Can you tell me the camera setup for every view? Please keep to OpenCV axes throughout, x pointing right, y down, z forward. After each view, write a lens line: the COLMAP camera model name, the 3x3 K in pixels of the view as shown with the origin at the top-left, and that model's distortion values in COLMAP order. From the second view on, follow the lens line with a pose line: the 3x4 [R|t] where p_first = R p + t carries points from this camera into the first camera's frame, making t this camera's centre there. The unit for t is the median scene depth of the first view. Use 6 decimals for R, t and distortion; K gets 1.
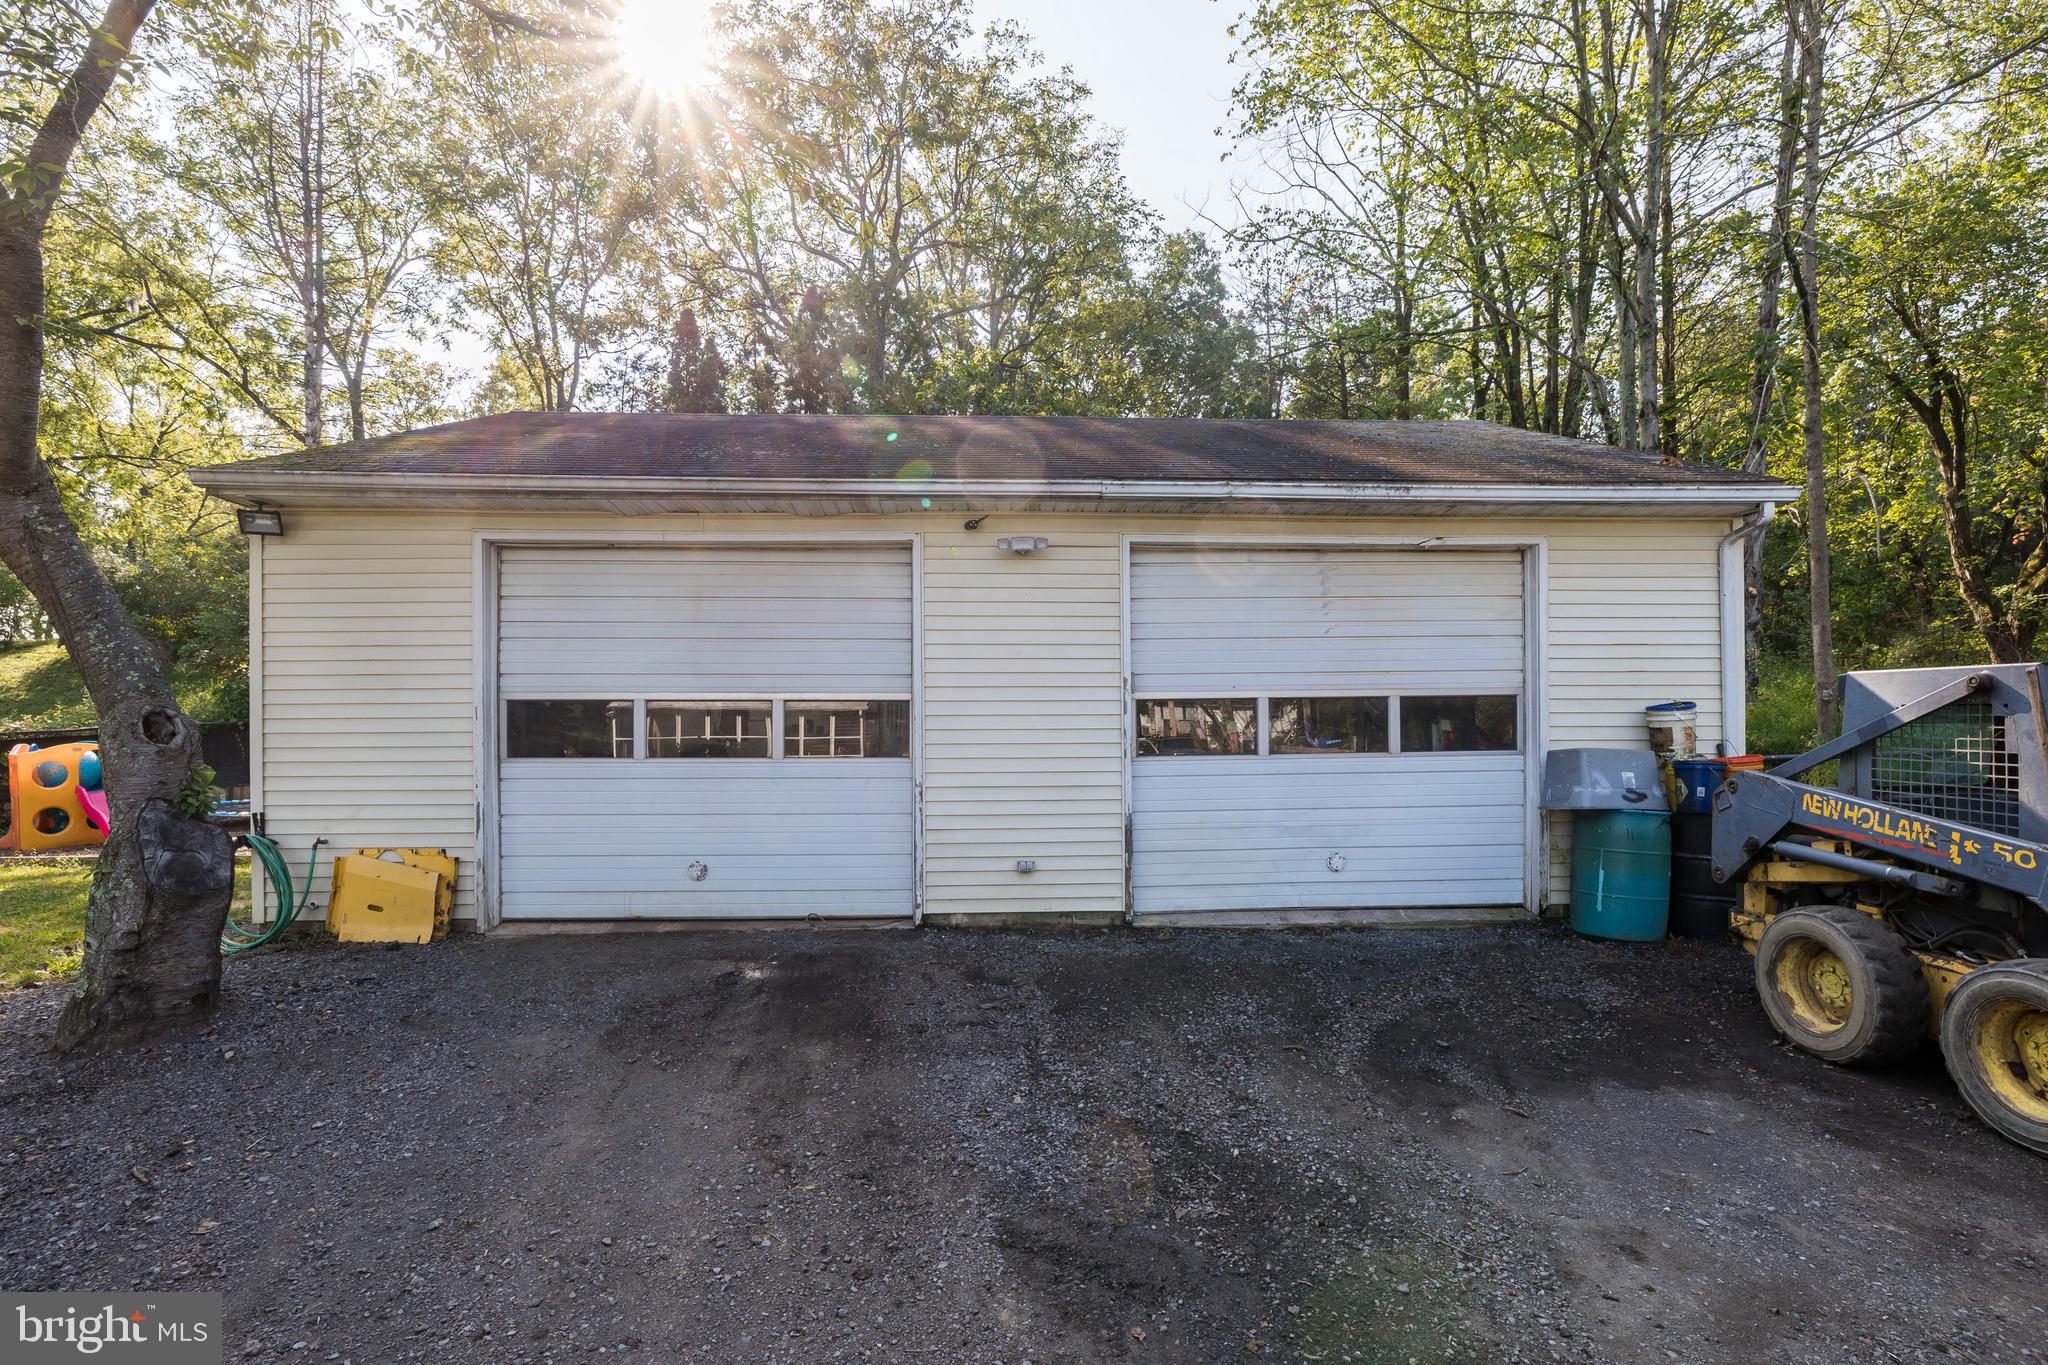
lens RADIAL K [[947.7, 0, 1024.2], [0, 947.7, 695.9], [0, 0, 1]] dist [-0.001185, -0.000070]
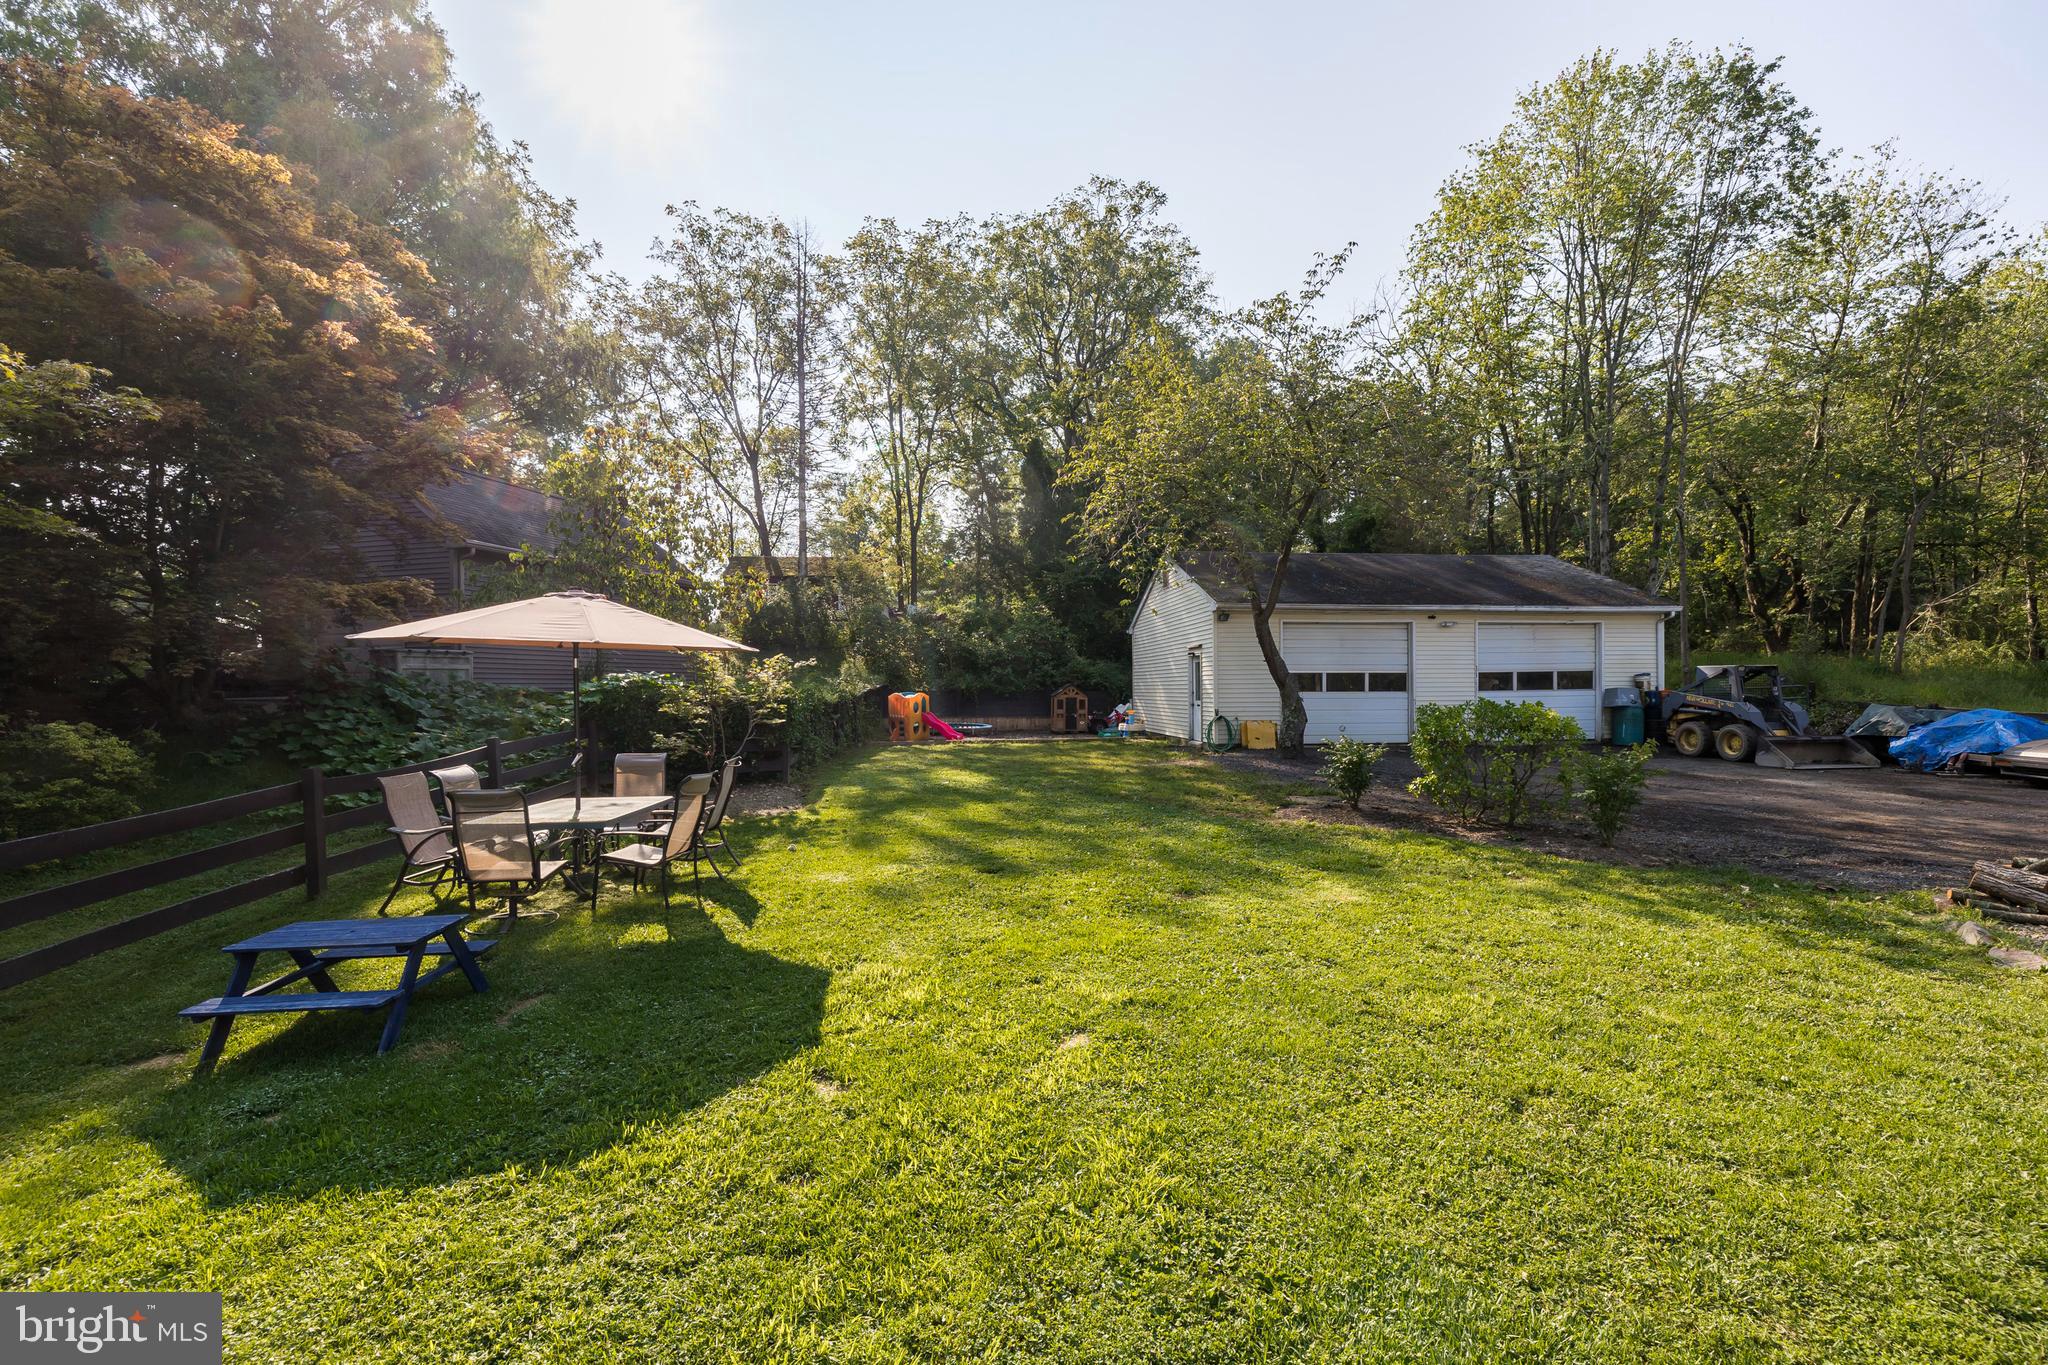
lens RADIAL K [[862.3, 0, 1024.8], [0, 862.3, 677.9], [0, 0, 1]] dist [0.000217, 0.000000]
pose [[0.998122, -0.002426, 0.061213, -1.546484], [0.001608, 0.999909, 0.013399, -0.019060], [-0.061240, -0.013275, 0.998035, -1.740880]]
